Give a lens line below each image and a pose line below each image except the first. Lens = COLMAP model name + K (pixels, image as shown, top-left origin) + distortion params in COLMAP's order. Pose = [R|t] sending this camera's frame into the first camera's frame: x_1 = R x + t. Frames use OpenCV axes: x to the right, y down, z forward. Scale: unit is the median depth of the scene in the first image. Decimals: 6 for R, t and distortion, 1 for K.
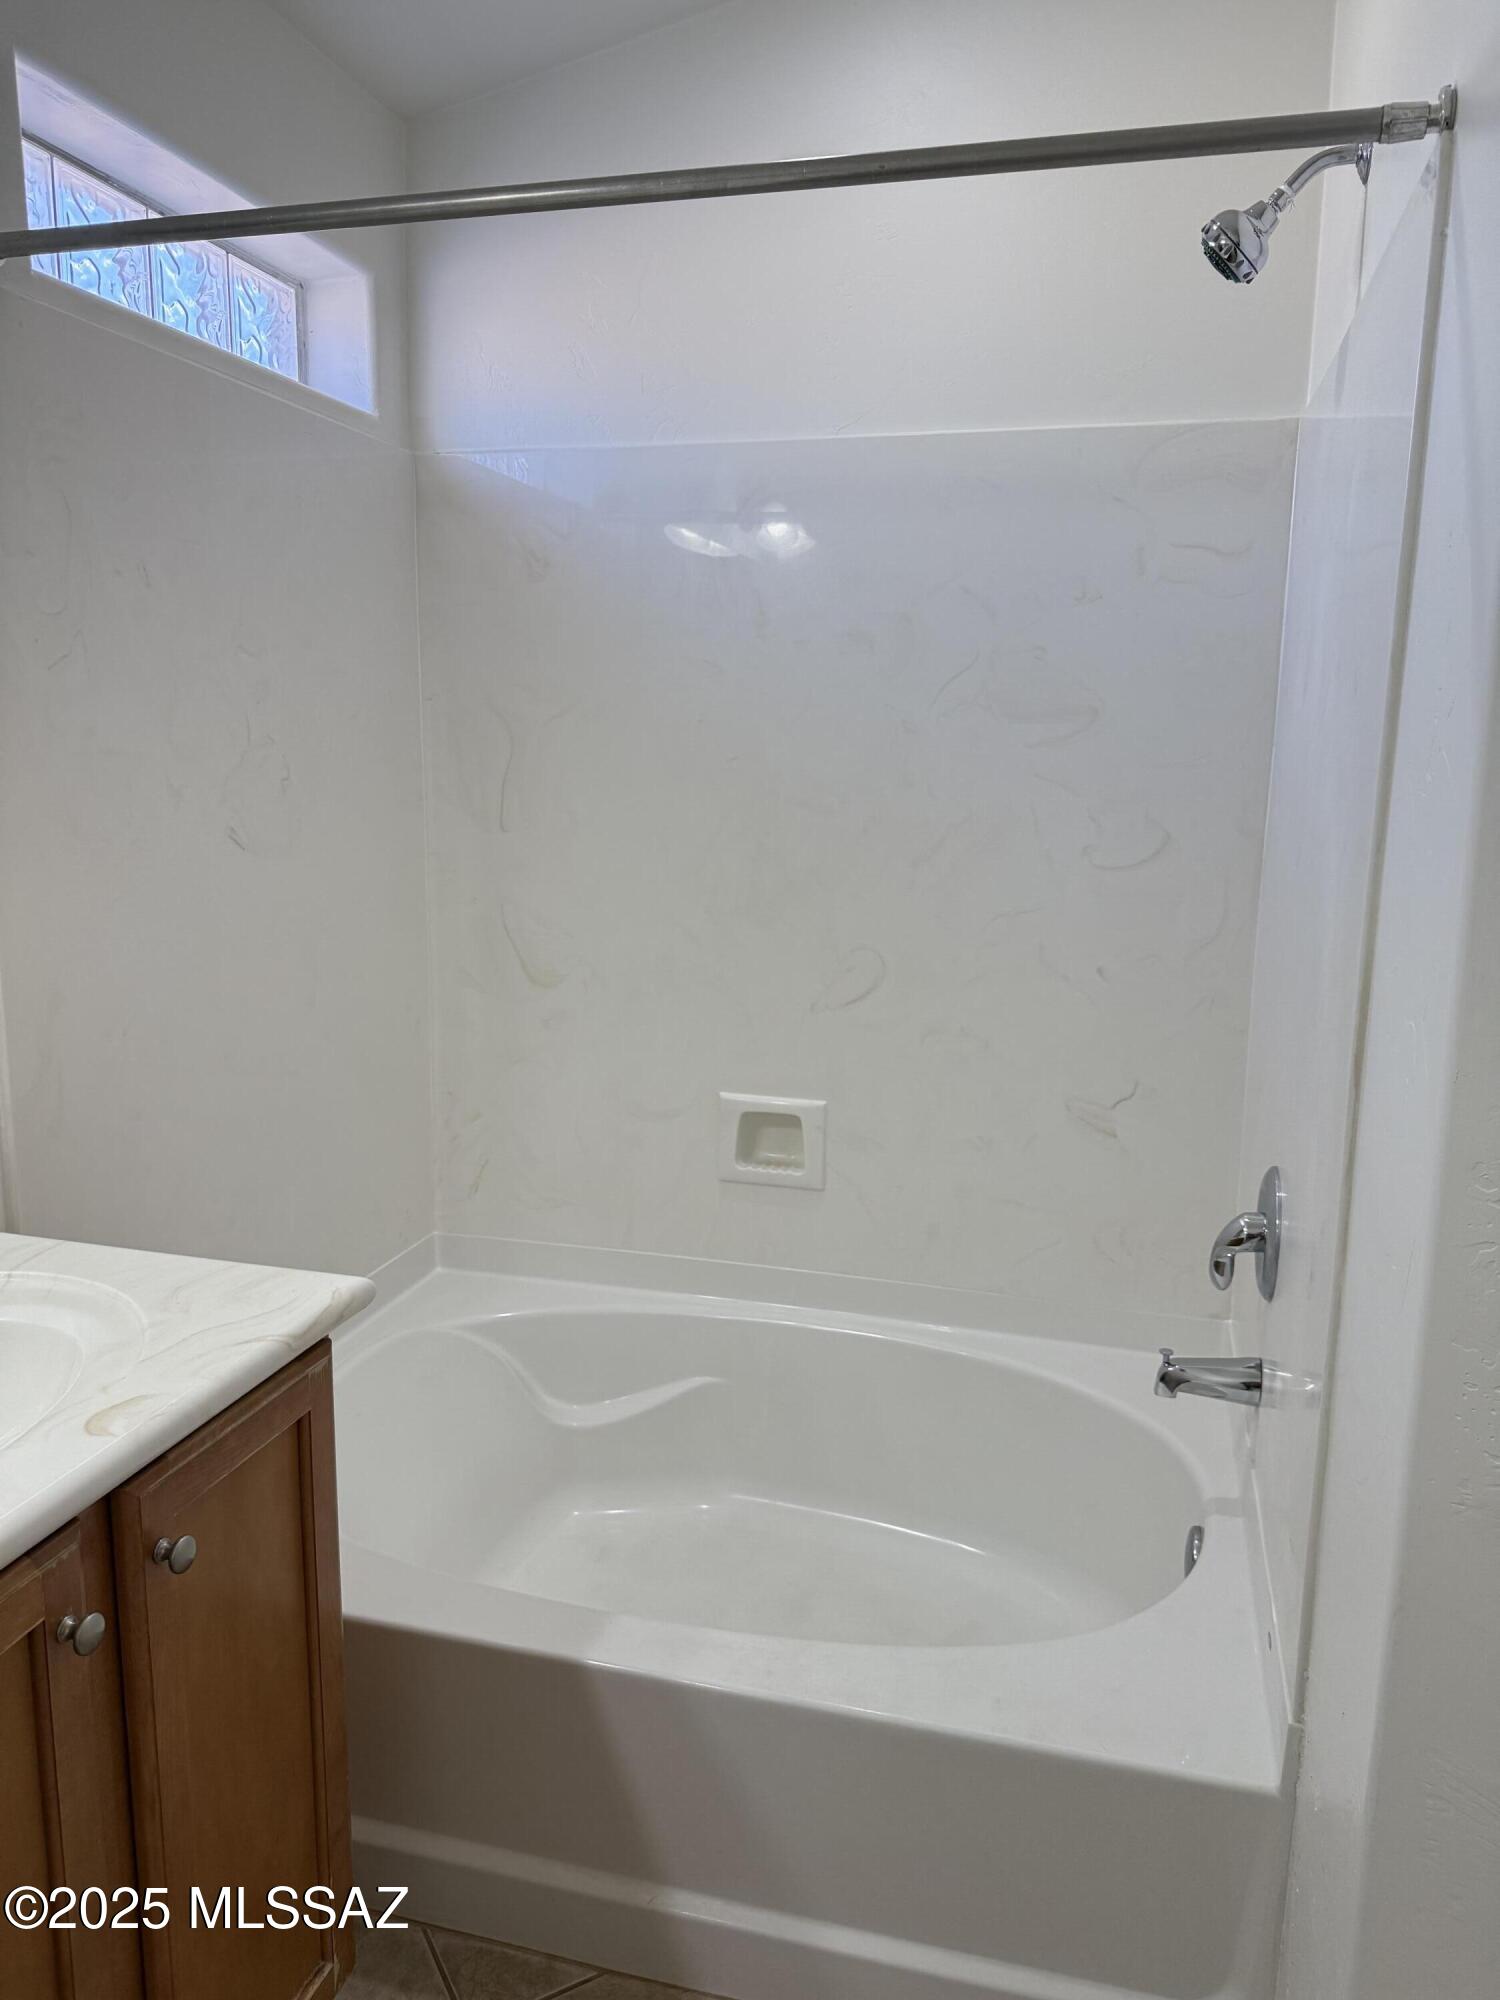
lens RADIAL K [[1410.4, 0, 750.0], [0, 1410.4, 1000.0], [0, 0, 1]] dist [0.001310, -0.007010]
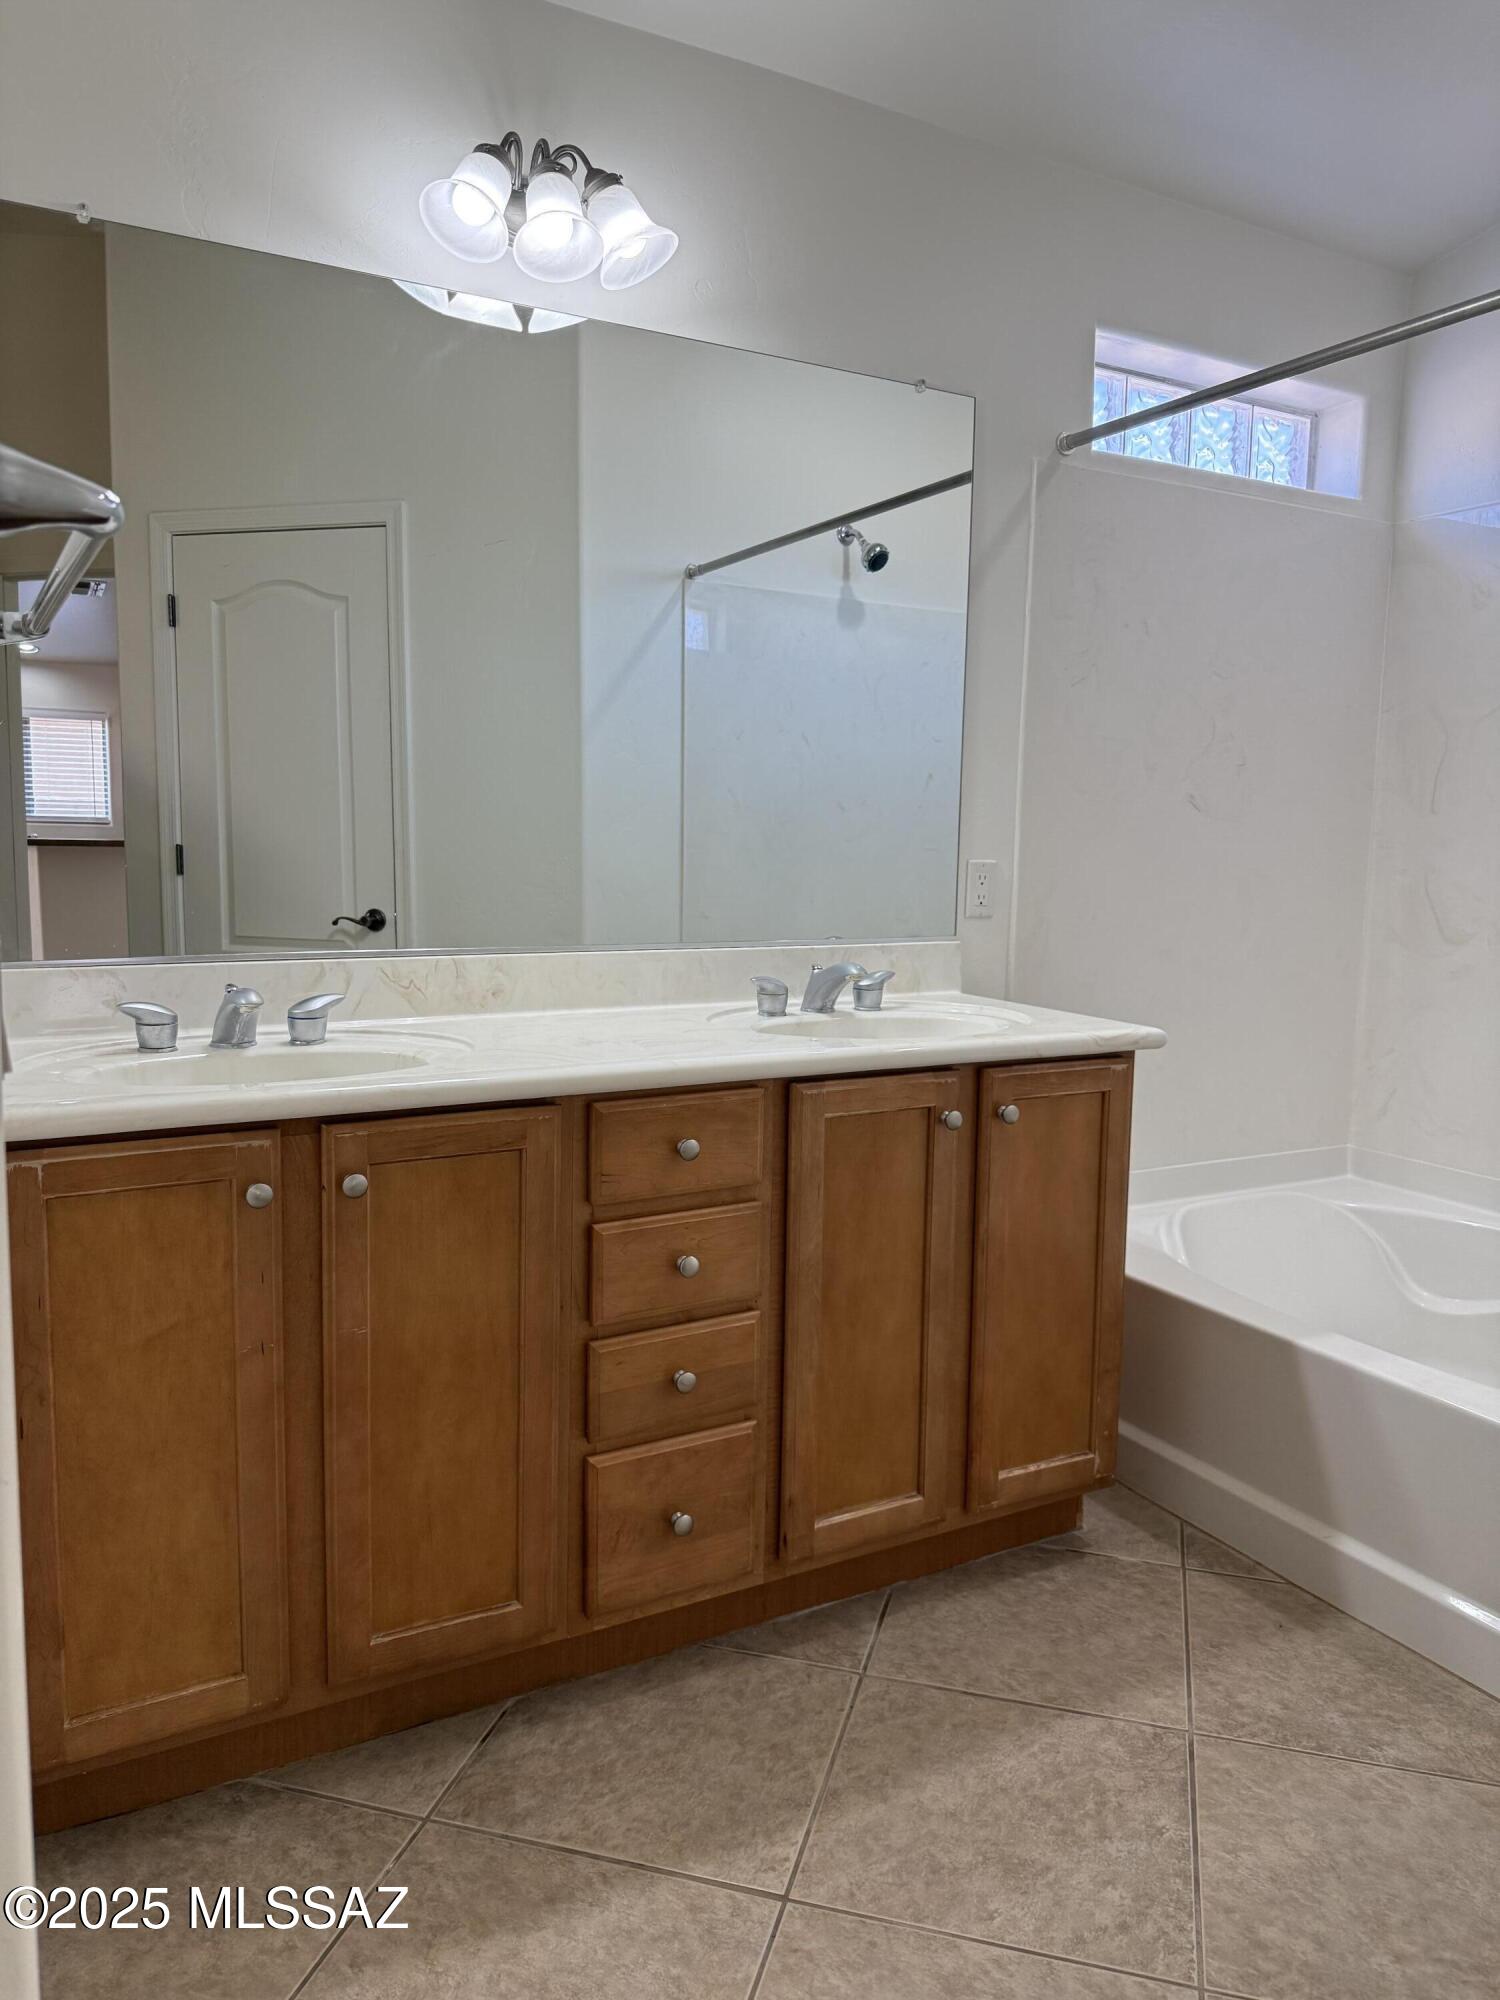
lens RADIAL K [[1410.4, 0, 750.0], [0, 1410.4, 1000.0], [0, 0, 1]] dist [0.001310, -0.007010]
pose [[0.691479, 0.075611, -0.718429, 0.392939], [-0.135372, 0.990452, -0.026054, 0.193814], [0.709600, 0.115271, 0.695112, -0.321578]]
